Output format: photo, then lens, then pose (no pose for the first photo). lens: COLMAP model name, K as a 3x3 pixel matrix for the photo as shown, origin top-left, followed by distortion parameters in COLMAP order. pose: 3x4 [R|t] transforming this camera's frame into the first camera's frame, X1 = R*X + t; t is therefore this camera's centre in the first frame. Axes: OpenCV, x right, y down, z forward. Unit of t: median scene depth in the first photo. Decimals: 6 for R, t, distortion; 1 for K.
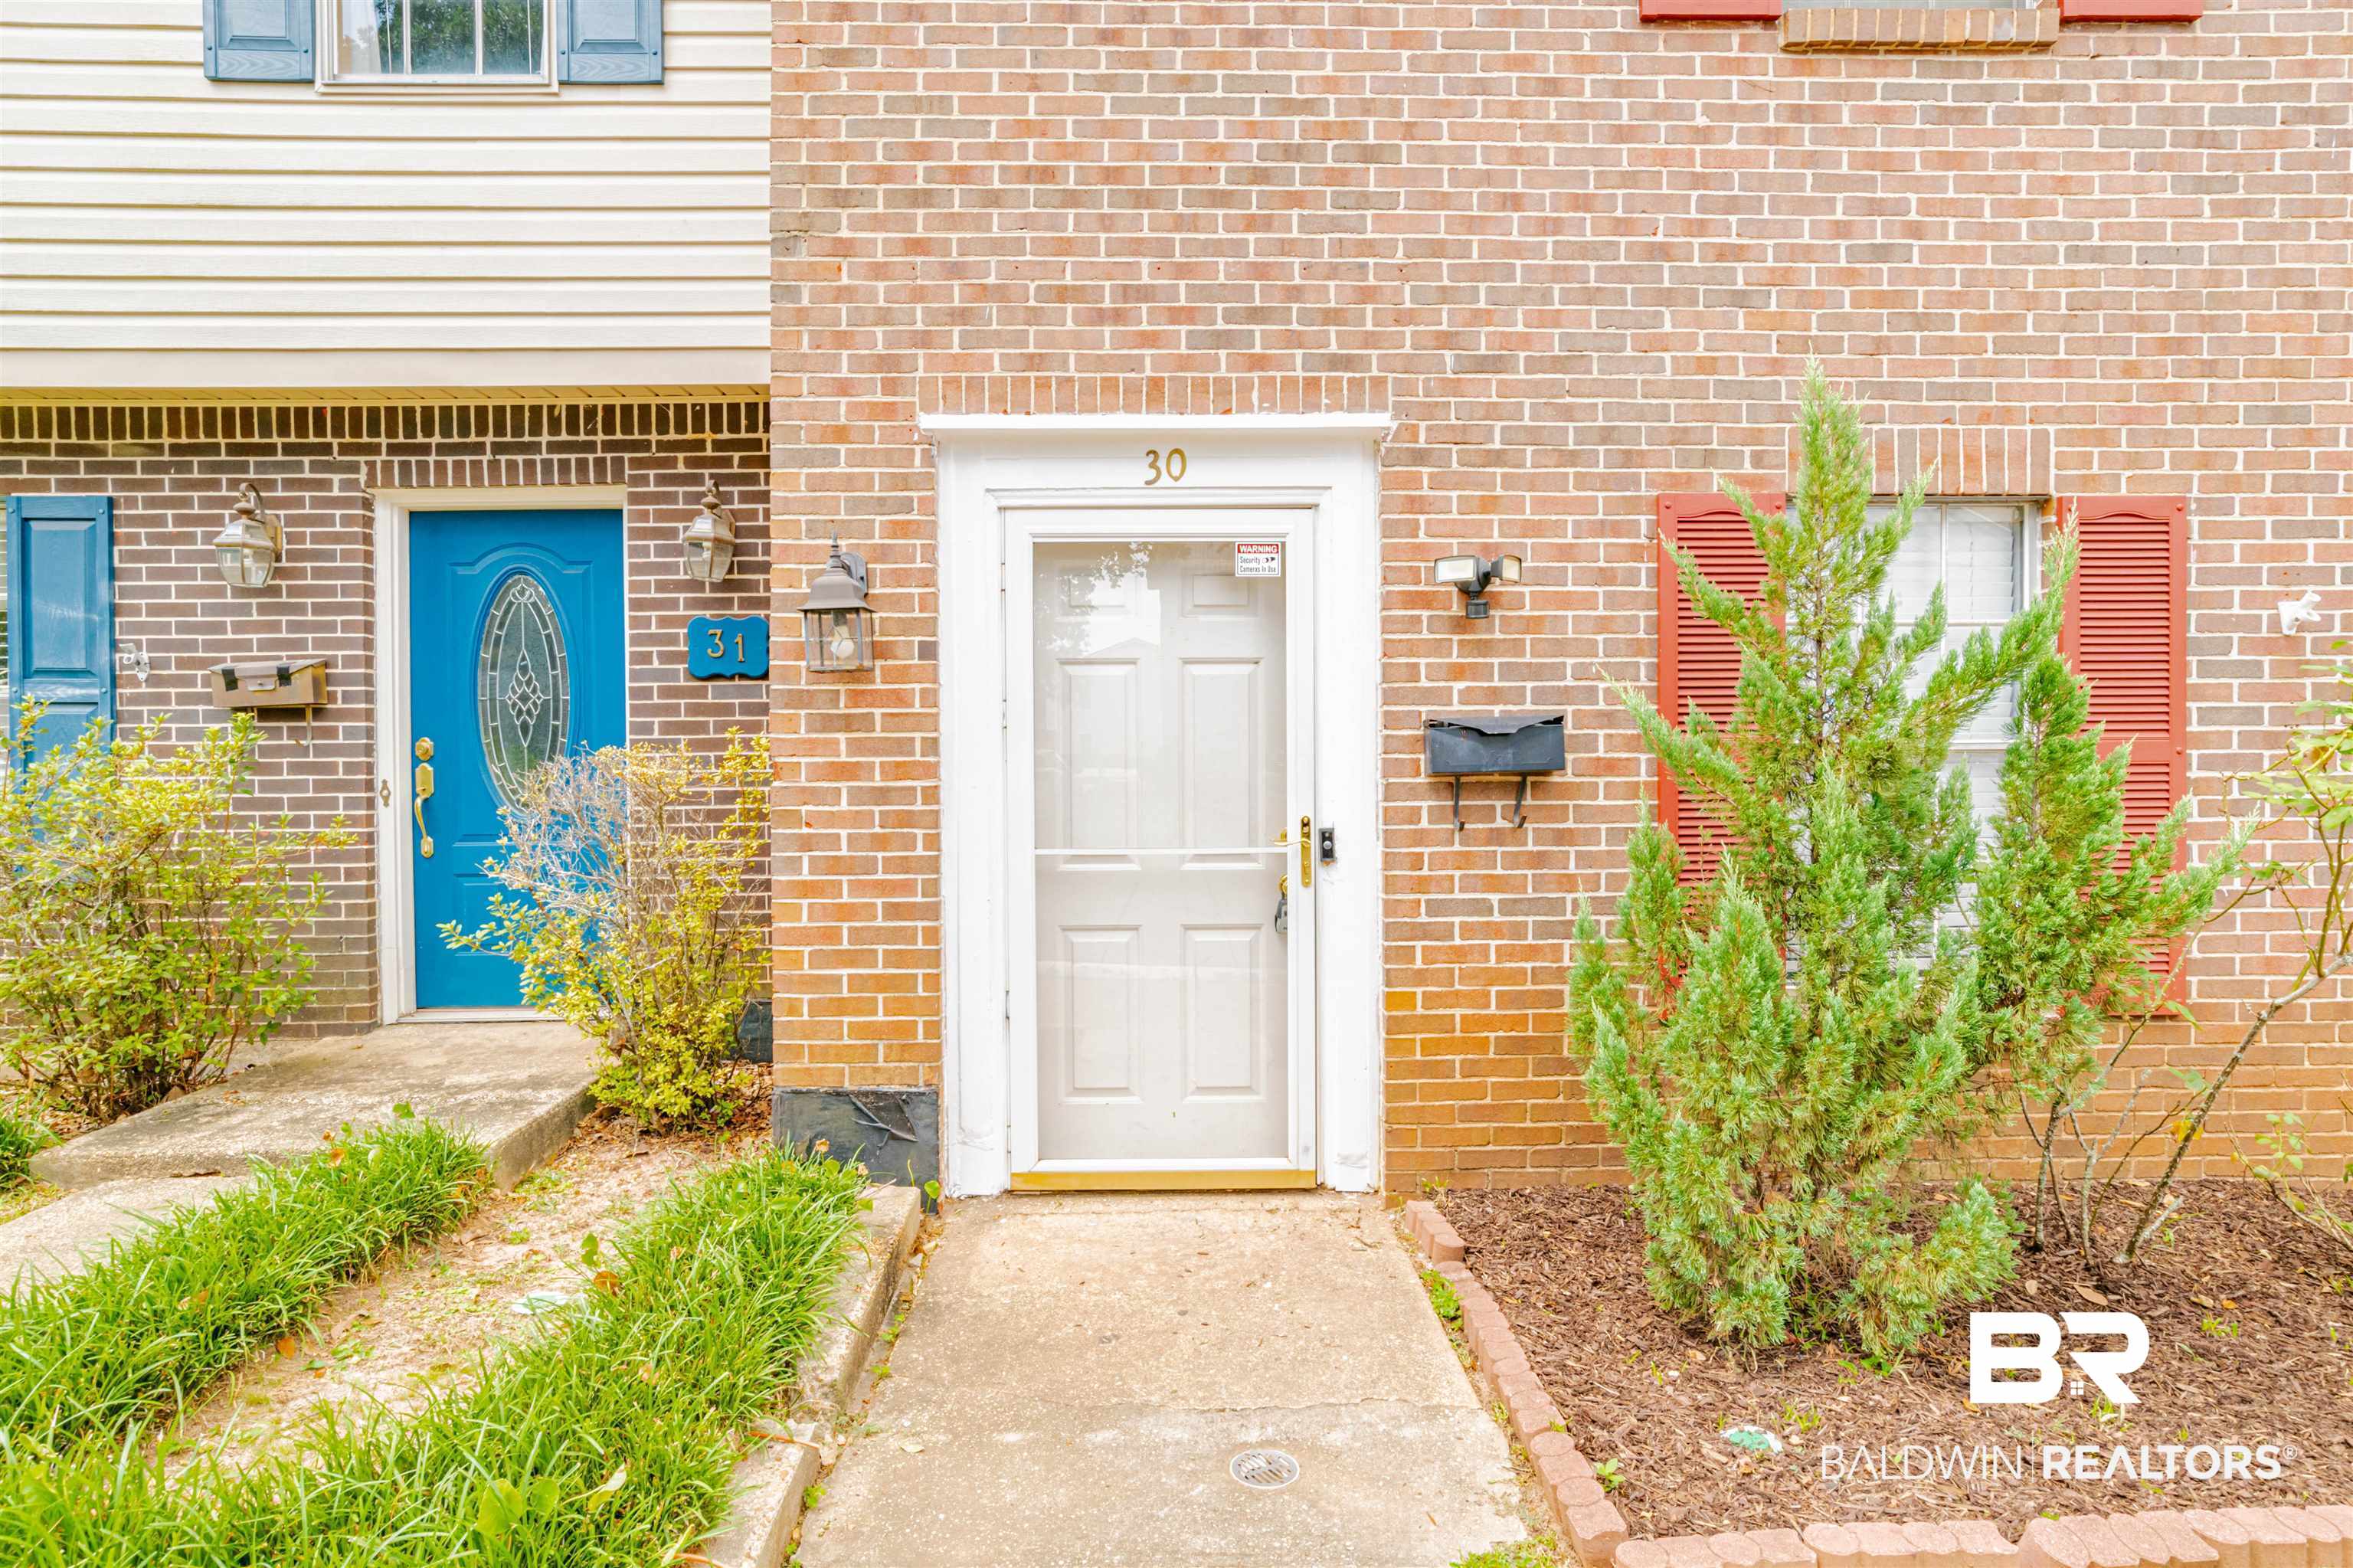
lens RADIAL K [[1200.0, 0, 1032.2], [0, 1200.0, 783.1], [0, 0, 1]] dist [-0.040206, 0.021084]
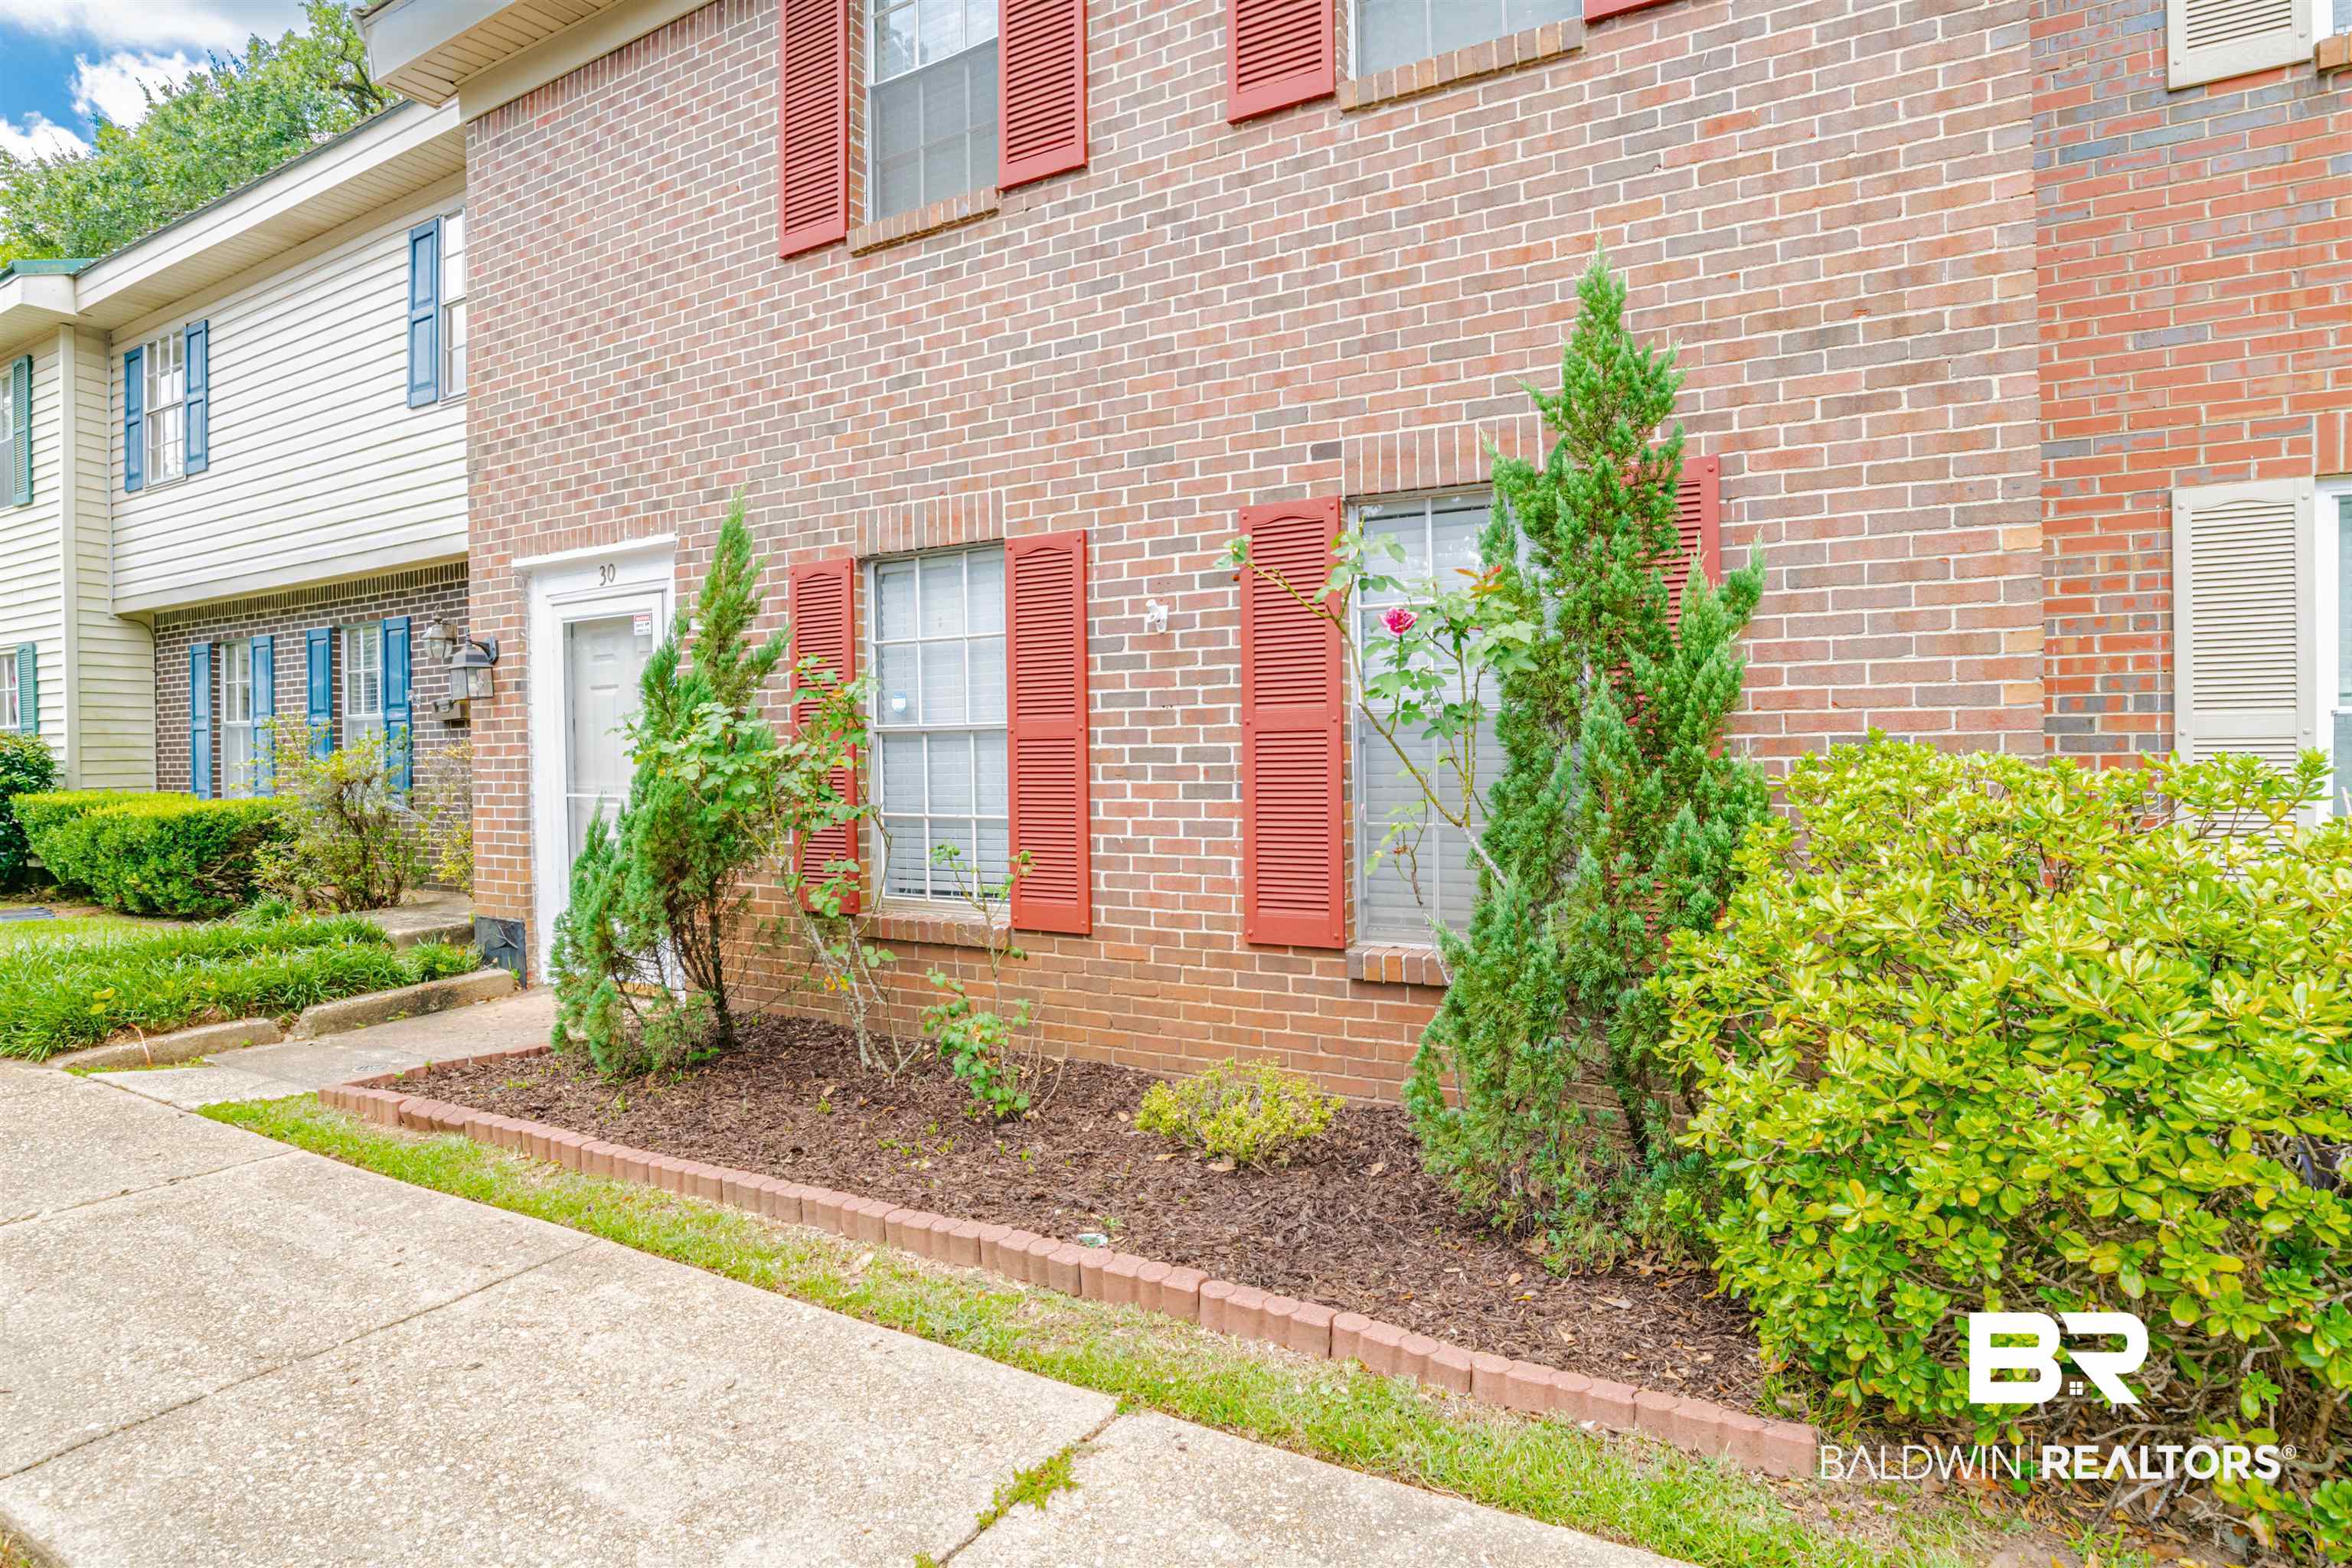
lens RADIAL K [[1199.4, 0, 1186.7], [0, 1199.4, 783.2], [0, 0, 1]] dist [-0.040206, 0.021084]
pose [[0.863512, 0.008395, -0.504258, 1.734339], [-0.008322, 0.999962, 0.002398, 0.028681], [0.504259, 0.002126, 0.863550, -0.070304]]
